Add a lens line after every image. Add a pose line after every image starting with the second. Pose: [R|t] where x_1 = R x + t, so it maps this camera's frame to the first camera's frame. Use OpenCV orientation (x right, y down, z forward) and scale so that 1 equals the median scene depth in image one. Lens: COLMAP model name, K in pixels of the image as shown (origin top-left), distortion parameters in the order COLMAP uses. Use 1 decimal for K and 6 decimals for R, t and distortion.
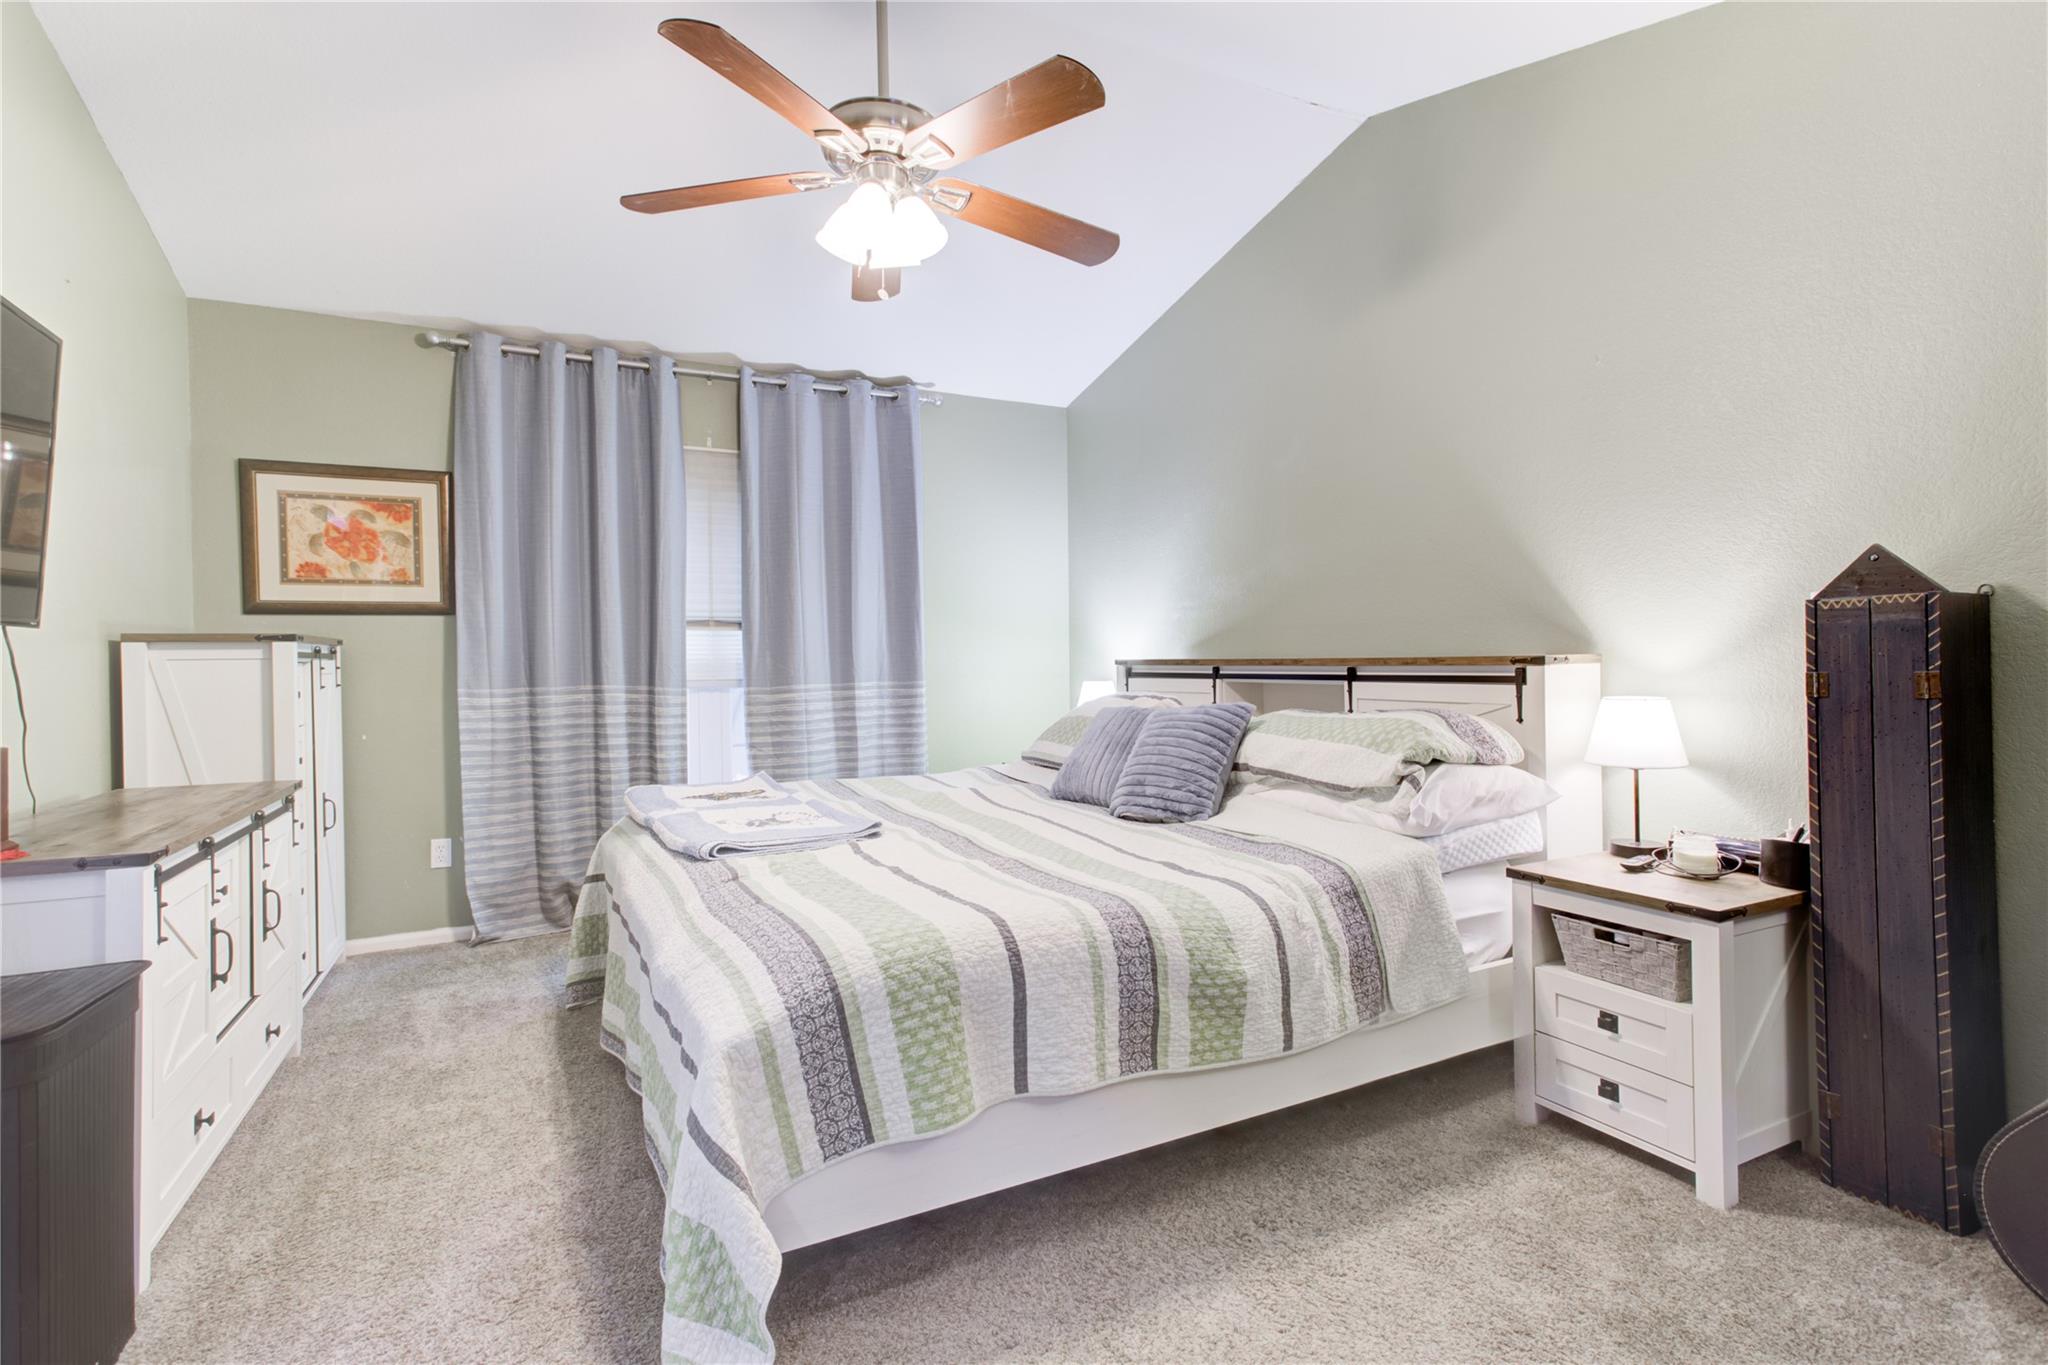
lens RADIAL K [[992.8, 0, 1022.6], [0, 992.8, 670.5], [0, 0, 1]] dist [0.000134, 0.000030]
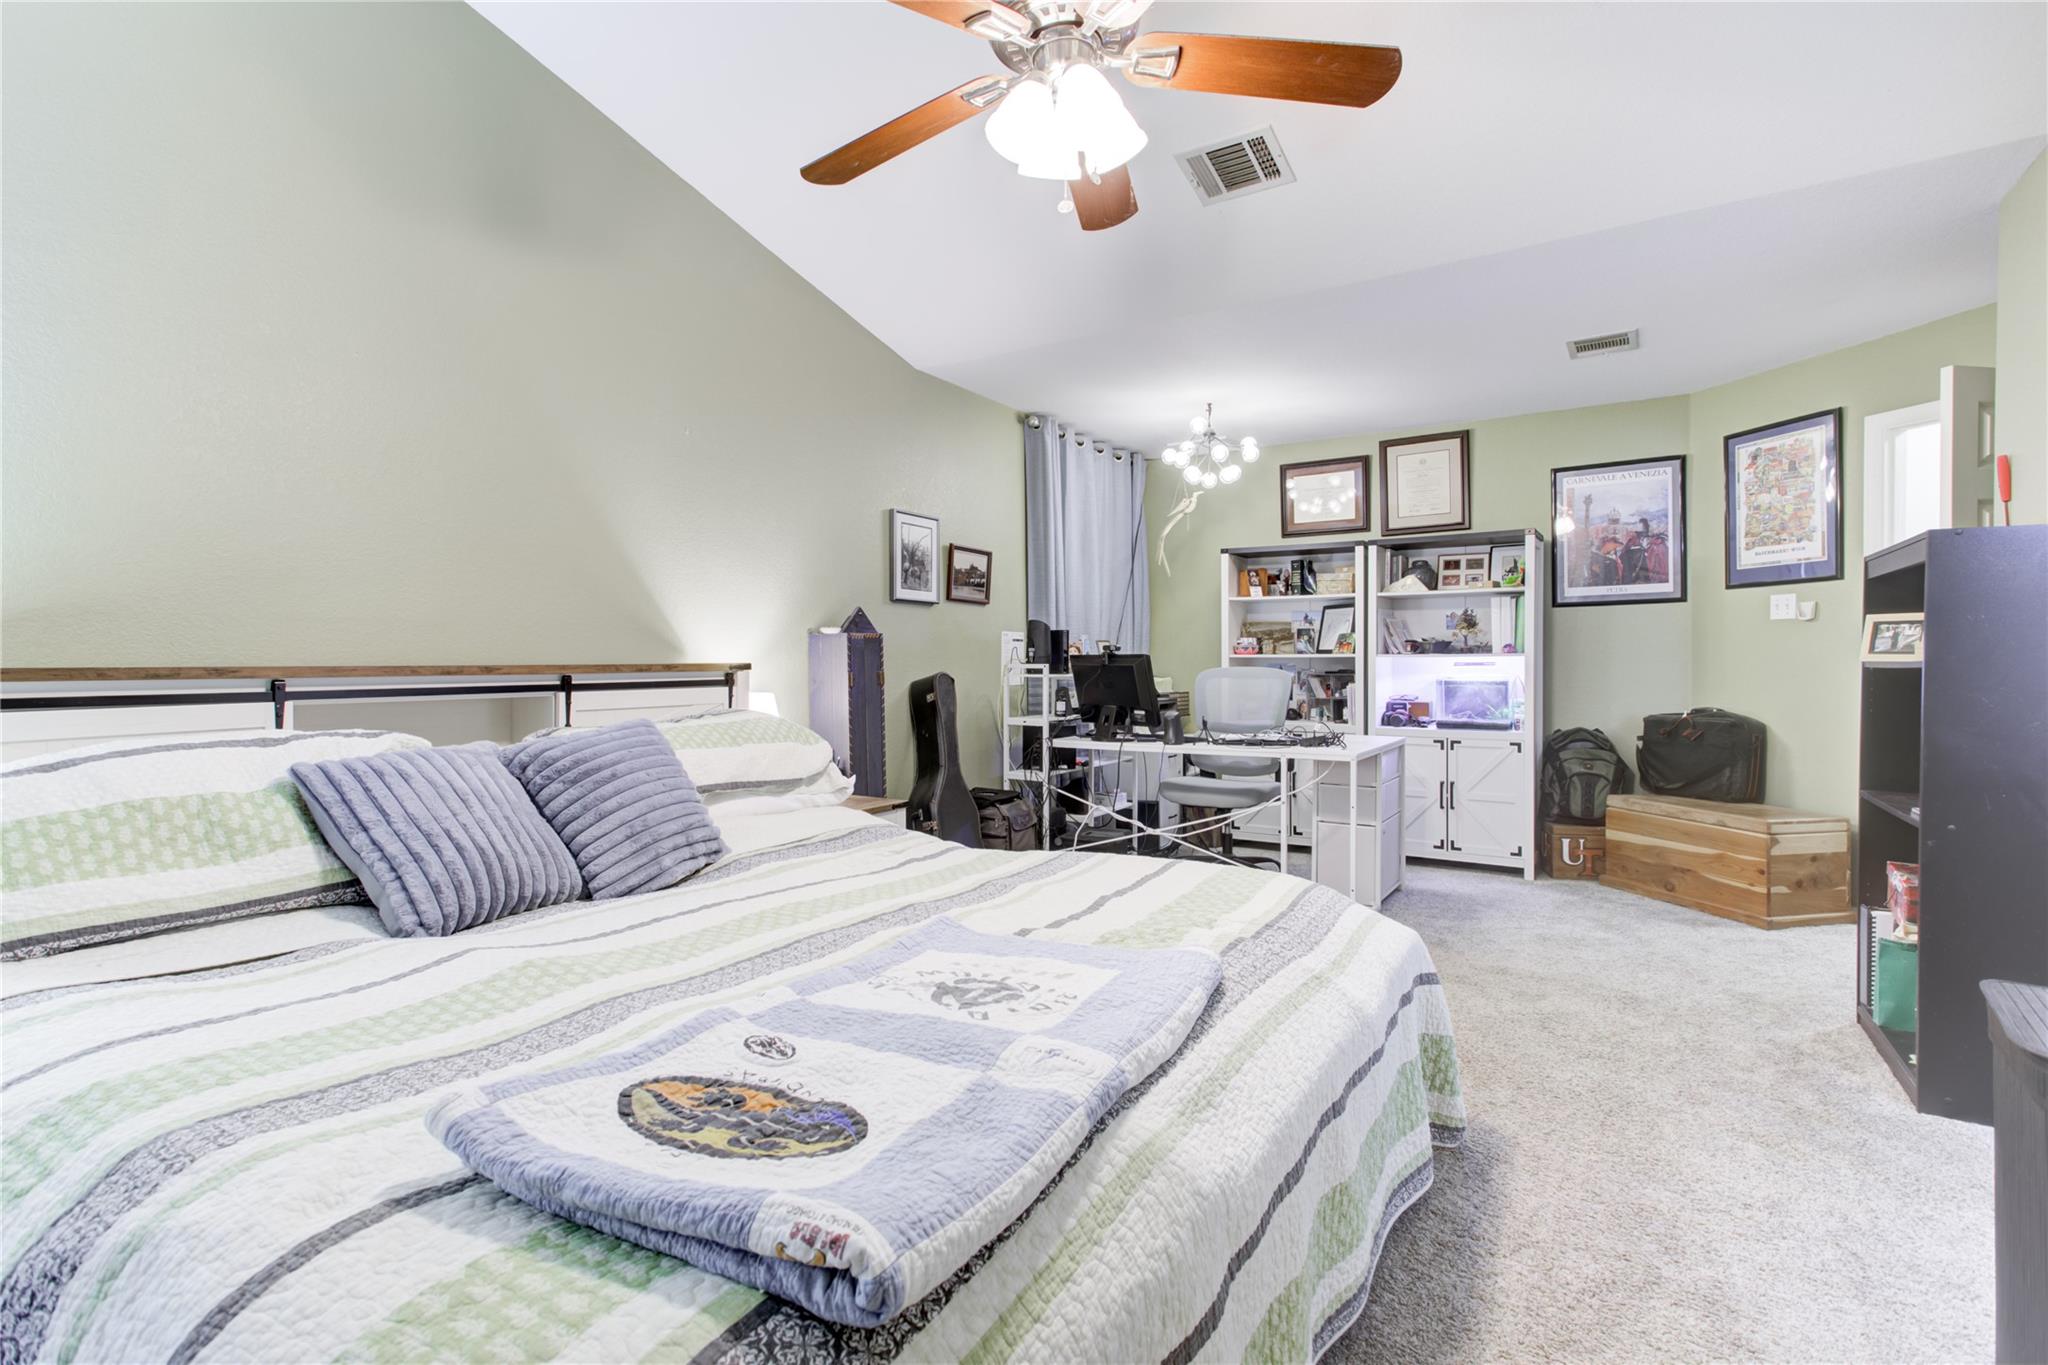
lens RADIAL K [[992.8, 0, 1022.6], [0, 992.8, 674.6], [0, 0, 1]] dist [0.000134, 0.000030]
pose [[-0.534031, -0.002439, 0.845462, -0.615878], [0.016284, 0.999781, 0.013170, -0.008944], [-0.845308, 0.020800, -0.533874, 1.127212]]
